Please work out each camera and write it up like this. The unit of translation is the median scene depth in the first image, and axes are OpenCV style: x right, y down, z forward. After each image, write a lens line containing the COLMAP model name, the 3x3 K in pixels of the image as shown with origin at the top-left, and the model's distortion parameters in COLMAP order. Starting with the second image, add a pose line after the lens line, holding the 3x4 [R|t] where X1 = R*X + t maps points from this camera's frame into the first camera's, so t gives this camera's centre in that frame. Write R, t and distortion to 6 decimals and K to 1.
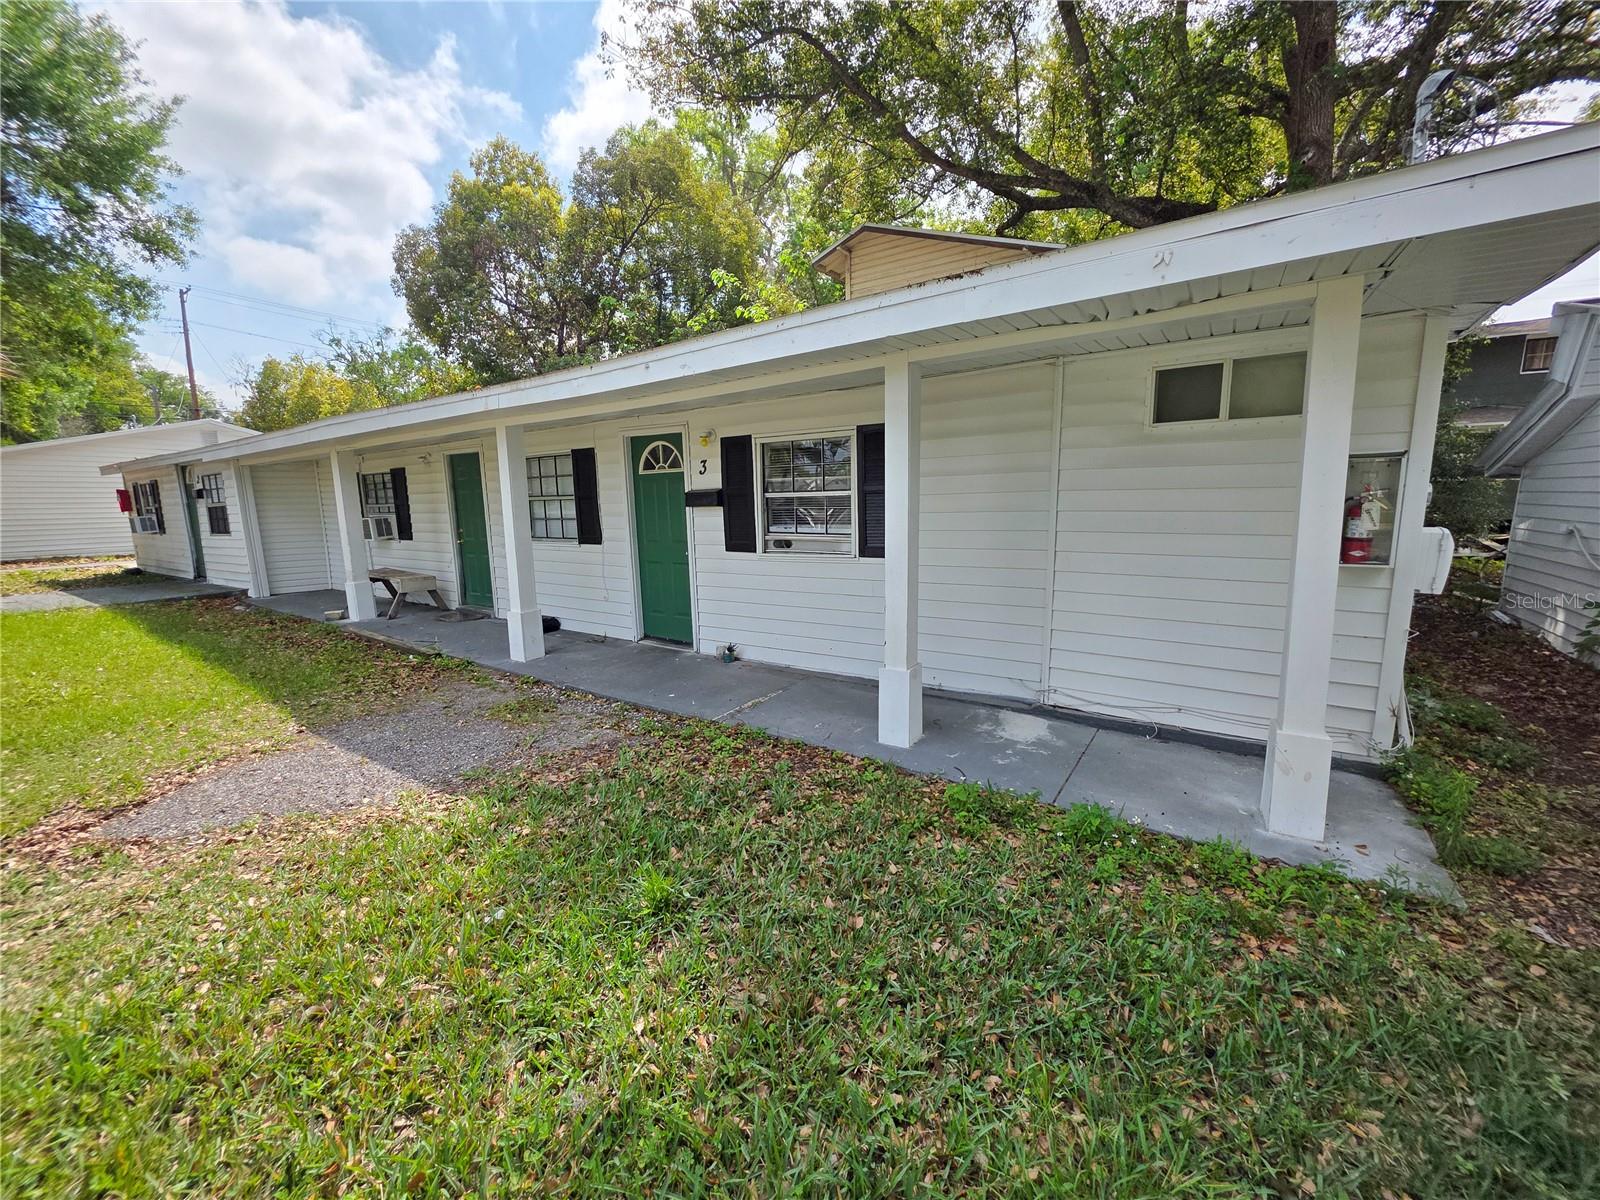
lens RADIAL K [[642.0, 0, 794.8], [0, 642.0, 598.7], [0, 0, 1]] dist [0.000489, 0.000594]
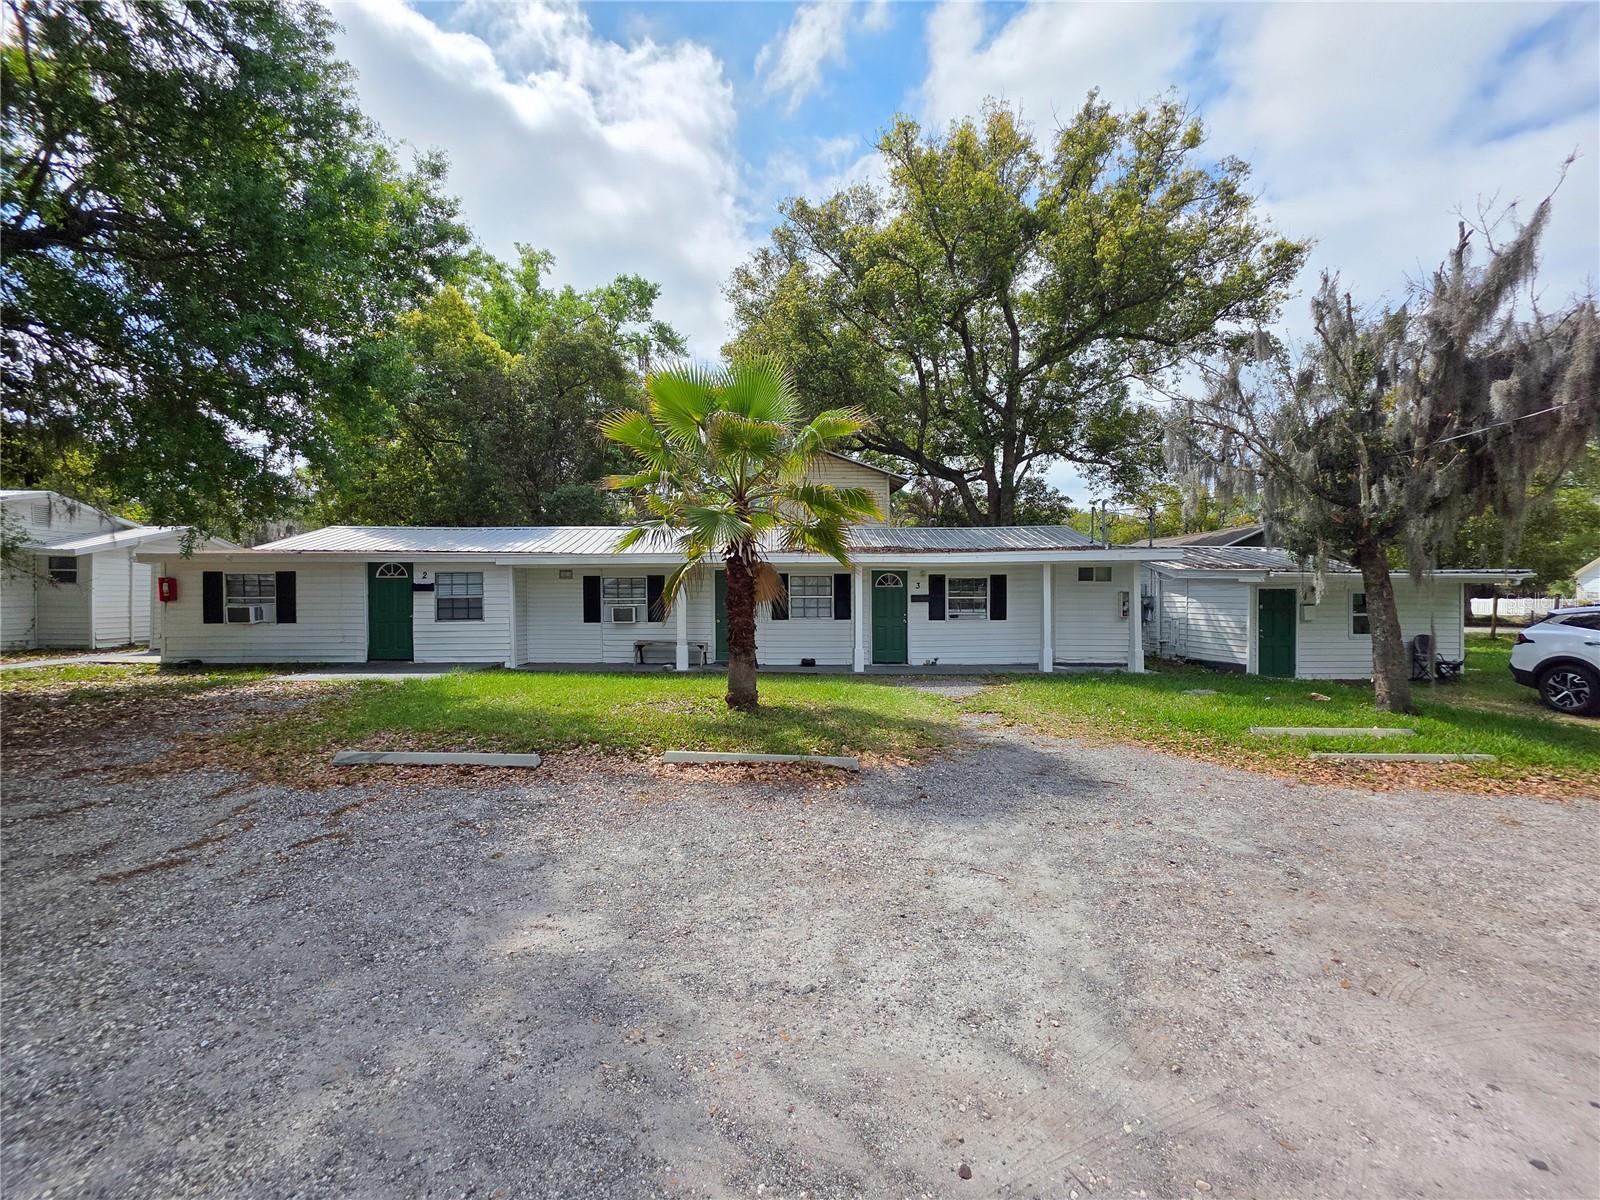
lens RADIAL K [[642.0, 0, 794.8], [0, 642.0, 598.7], [0, 0, 1]] dist [0.000489, 0.000594]
pose [[0.800301, 0.015516, 0.599397, -2.940019], [0.078642, 0.988313, -0.130584, 0.183784], [-0.594418, 0.151644, 0.789728, -0.939694]]
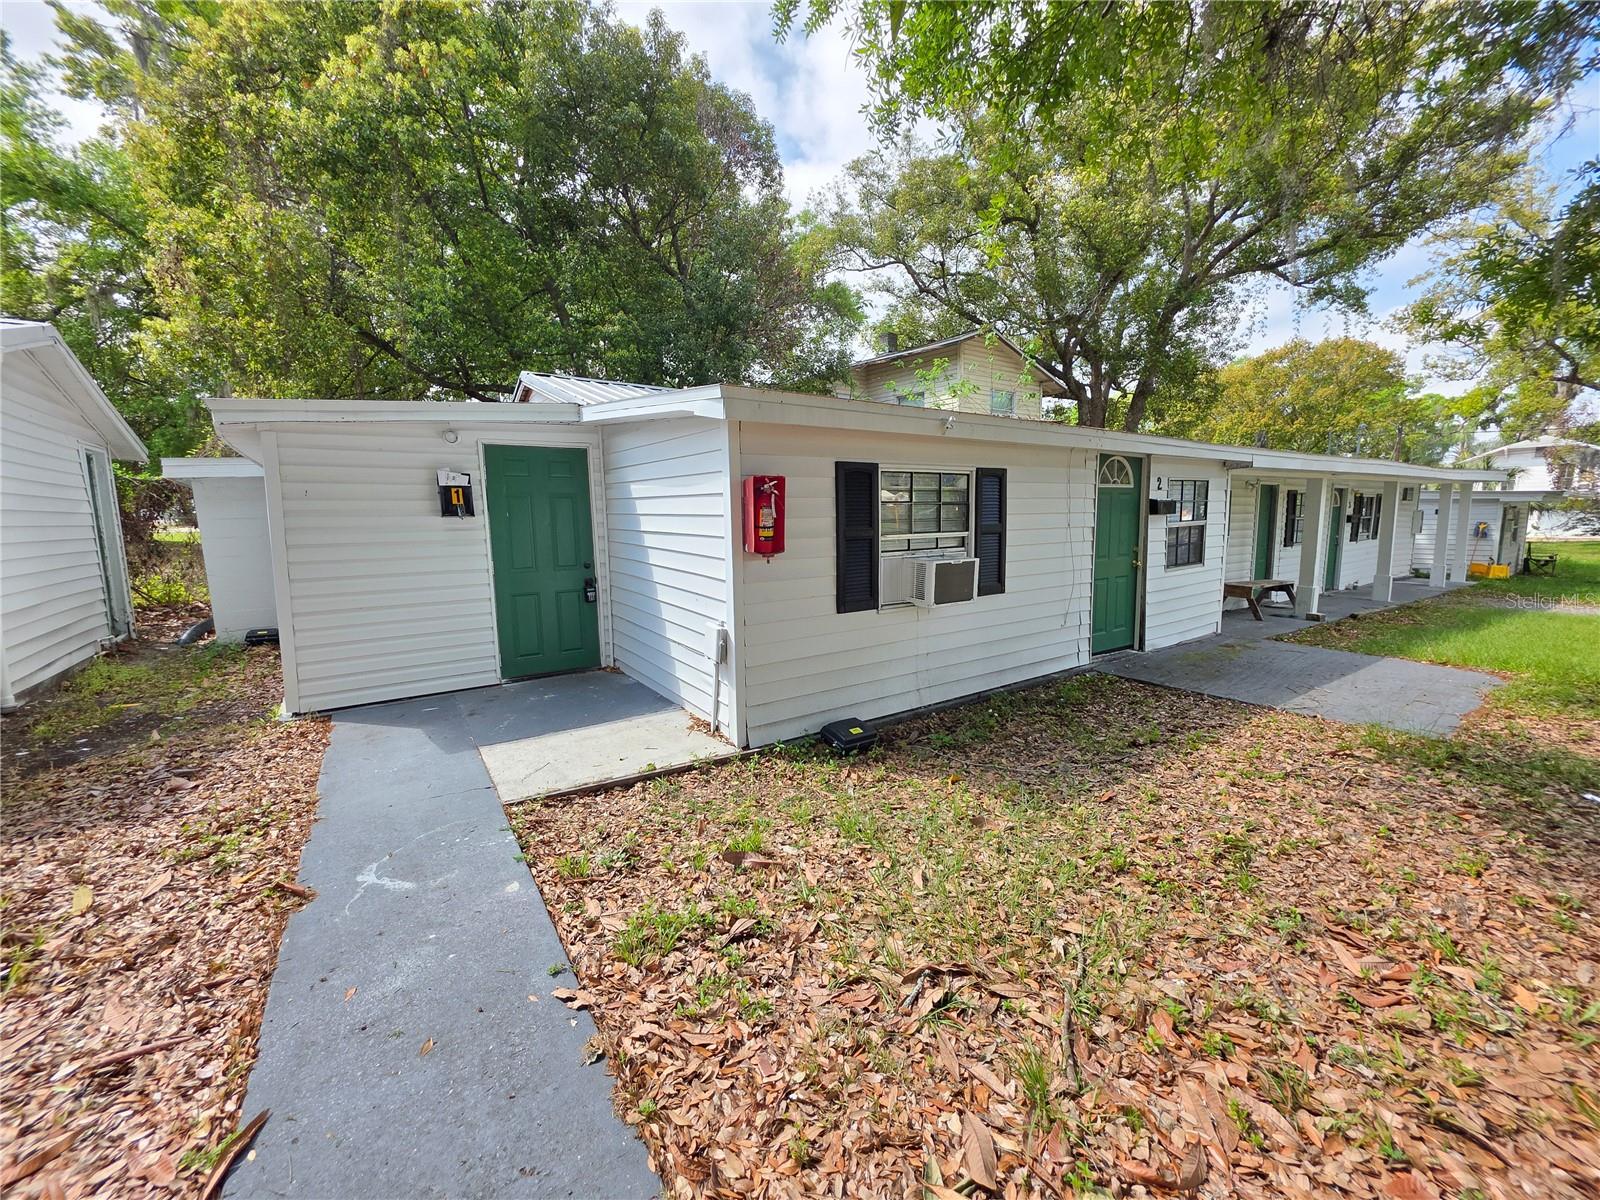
lens RADIAL K [[642.0, 0, 794.8], [0, 642.0, 598.7], [0, 0, 1]] dist [0.000489, 0.000594]
pose [[0.363380, -0.100438, 0.926211, -4.392471], [0.151896, 0.987256, 0.047465, -0.424544], [-0.919175, 0.123440, 0.374005, 2.956407]]
